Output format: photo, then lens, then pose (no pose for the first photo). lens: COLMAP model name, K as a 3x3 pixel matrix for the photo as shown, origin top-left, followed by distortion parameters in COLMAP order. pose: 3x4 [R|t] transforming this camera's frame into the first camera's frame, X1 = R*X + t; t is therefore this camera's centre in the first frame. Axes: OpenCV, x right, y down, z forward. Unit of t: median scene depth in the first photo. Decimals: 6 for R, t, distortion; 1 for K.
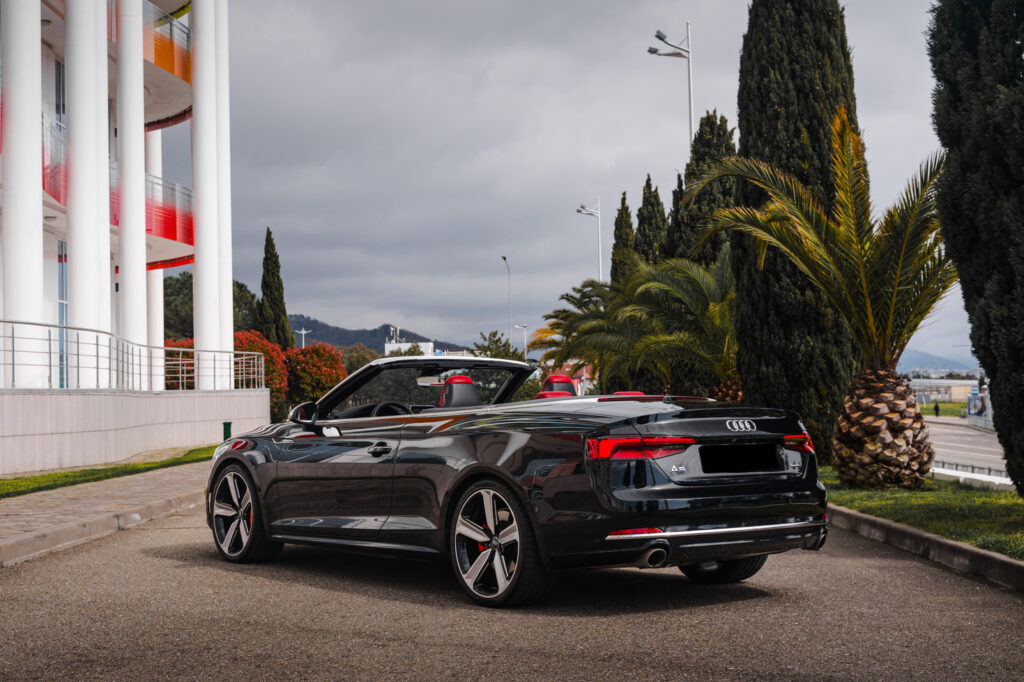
lens RADIAL K [[1442.5, 0, 494.4], [0, 1442.5, 340.8], [0, 0, 1]] dist [0.012898, -0.025133]
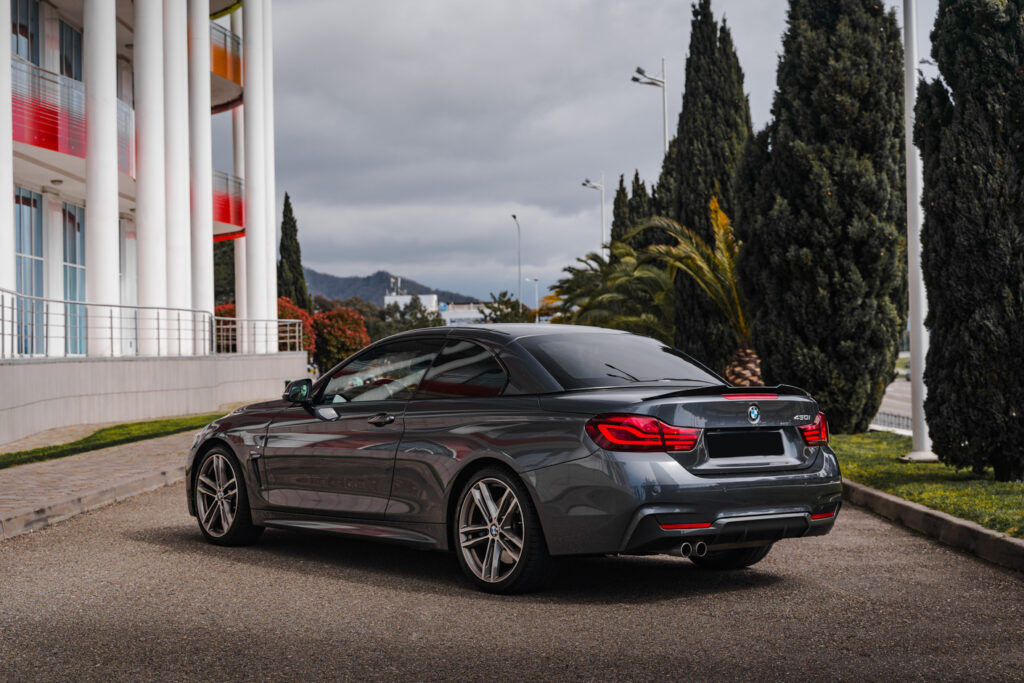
lens RADIAL K [[1596.5, 0, 512.0], [0, 1596.5, 341.5], [0, 0, 1]] dist [-0.130241, -0.030772]
pose [[0.999982, 0.002168, 0.005566, -0.001405], [-0.002342, 0.999505, 0.031383, -0.015789], [-0.005495, -0.031395, 0.999492, -0.277173]]
